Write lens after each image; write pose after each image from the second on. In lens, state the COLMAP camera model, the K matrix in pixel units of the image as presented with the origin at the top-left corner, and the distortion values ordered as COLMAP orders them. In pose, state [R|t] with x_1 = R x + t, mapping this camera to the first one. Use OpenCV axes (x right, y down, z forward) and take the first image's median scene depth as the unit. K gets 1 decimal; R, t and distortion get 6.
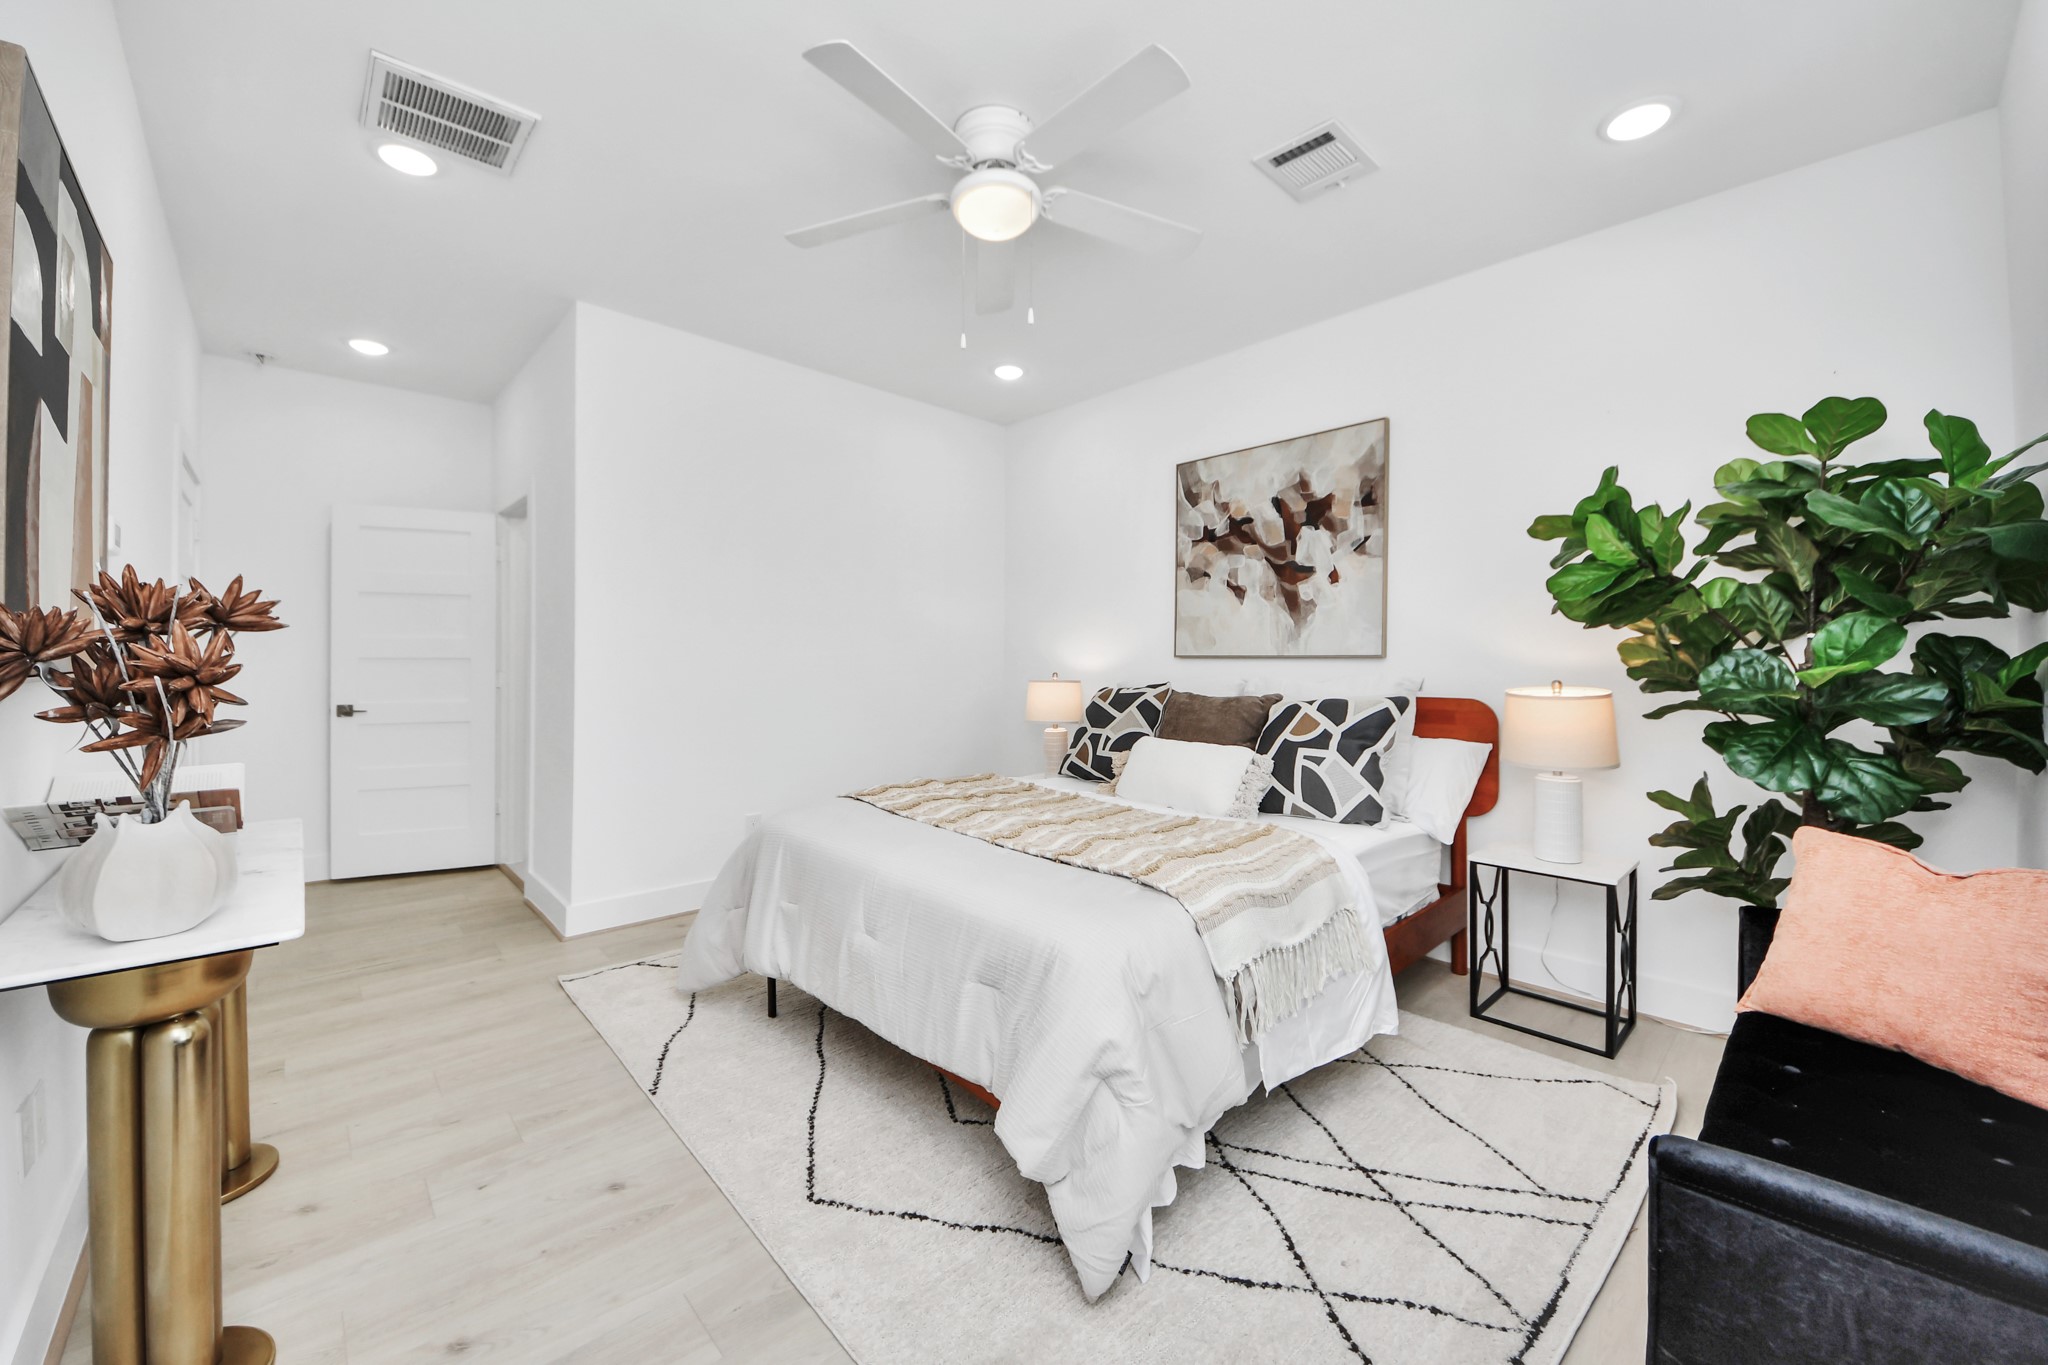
lens RADIAL K [[764.8, 0, 1030.1], [0, 764.8, 662.4], [0, 0, 1]] dist [-0.009379, -0.004557]
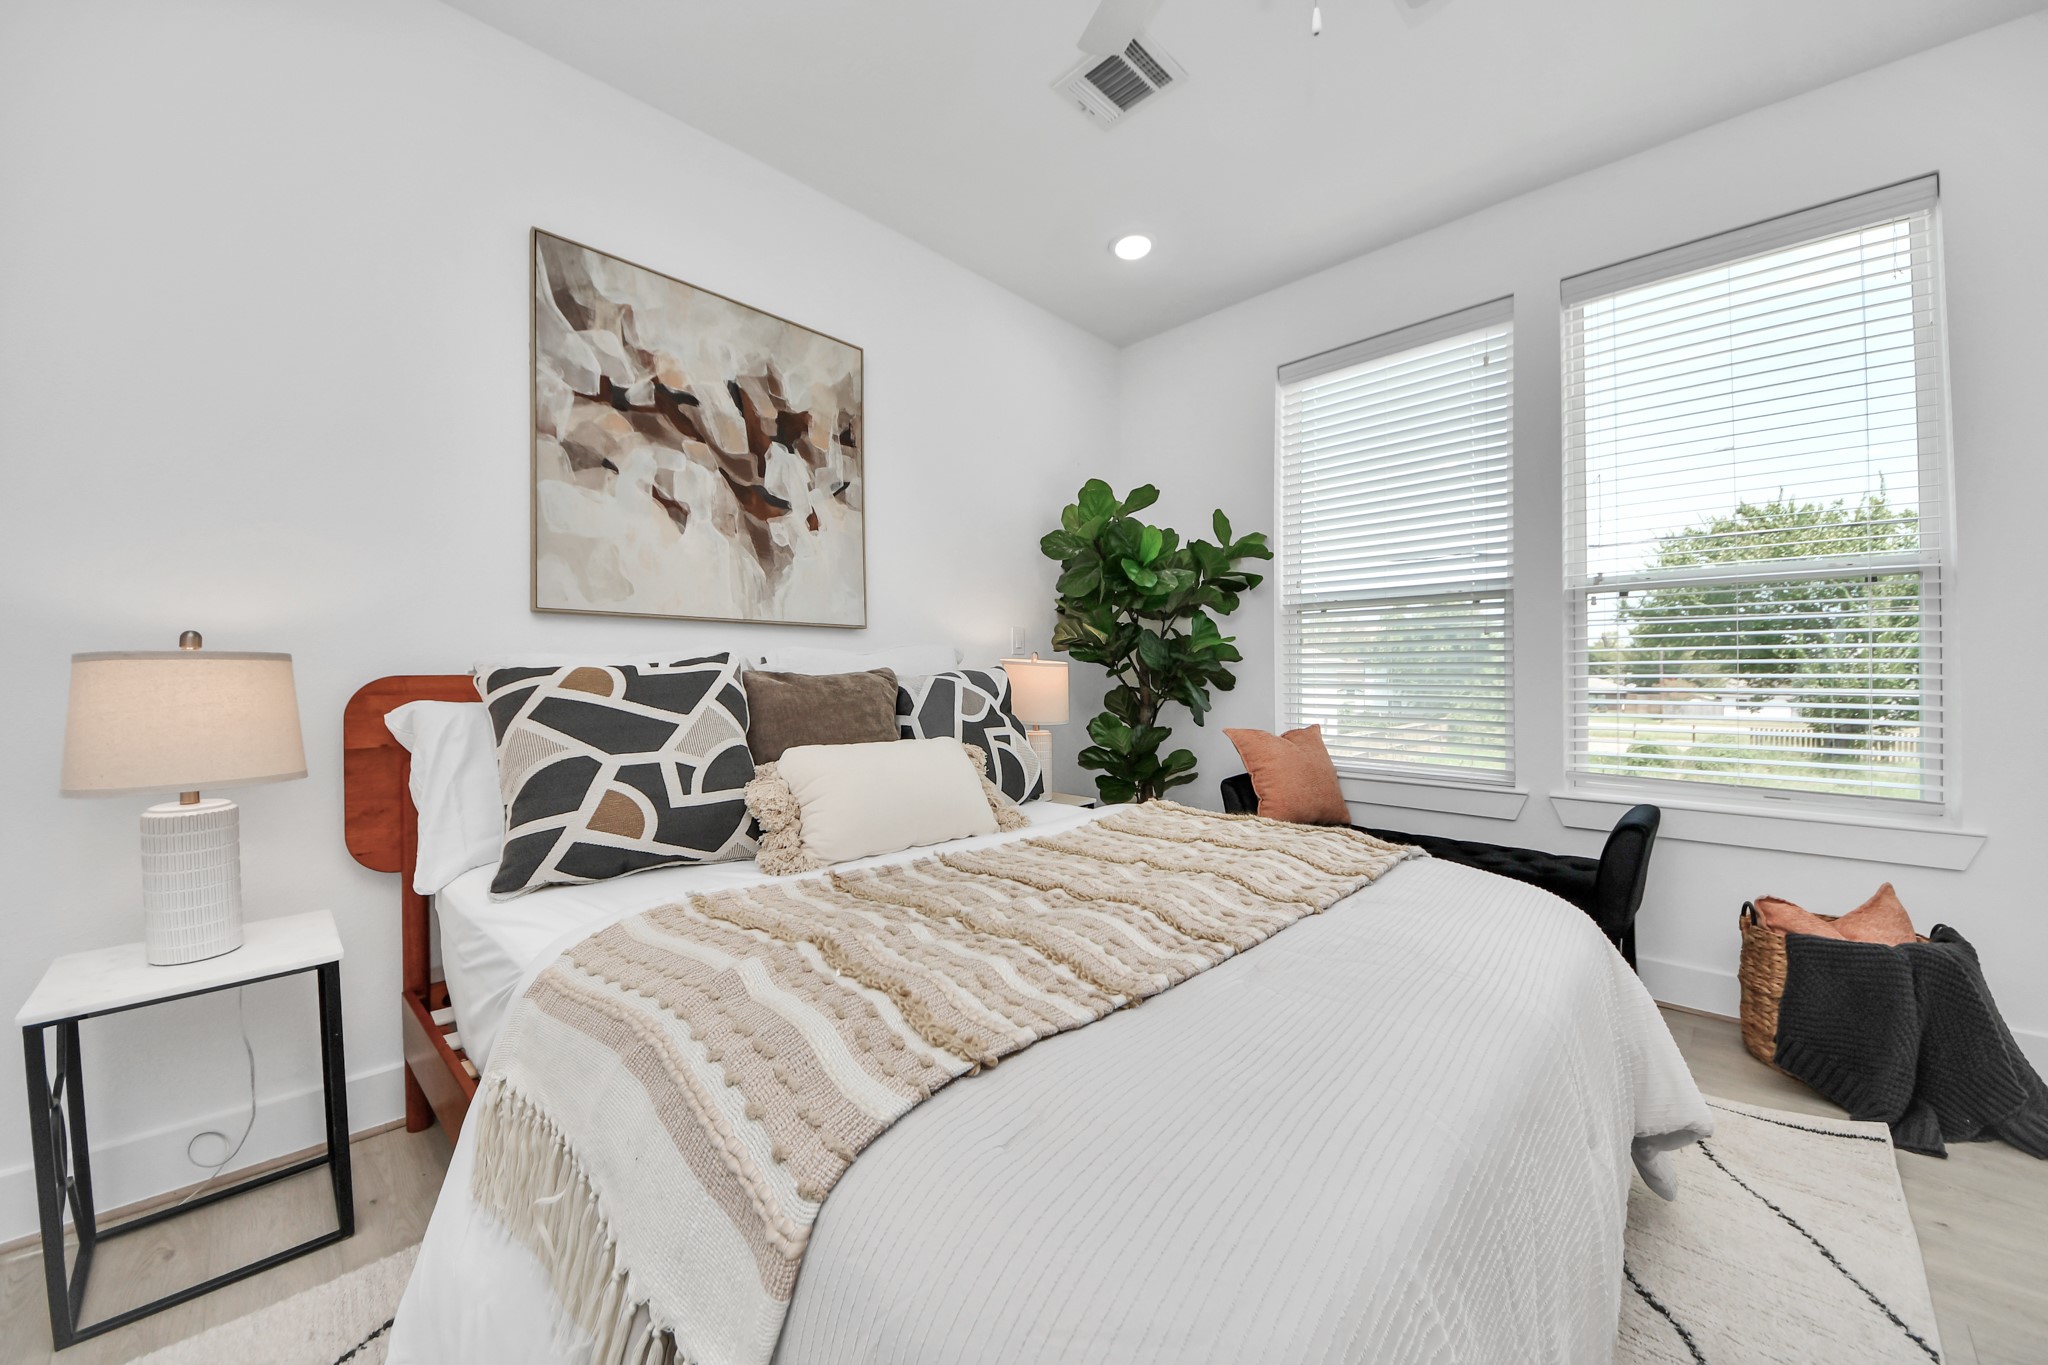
lens RADIAL K [[764.8, 0, 1028.6], [0, 764.8, 683.9], [0, 0, 1]] dist [-0.009379, -0.004557]
pose [[-0.079768, -0.003370, 0.996808, -0.360092], [0.017559, 0.999834, 0.004785, 0.047597], [-0.996659, 0.017884, -0.079696, 0.791699]]
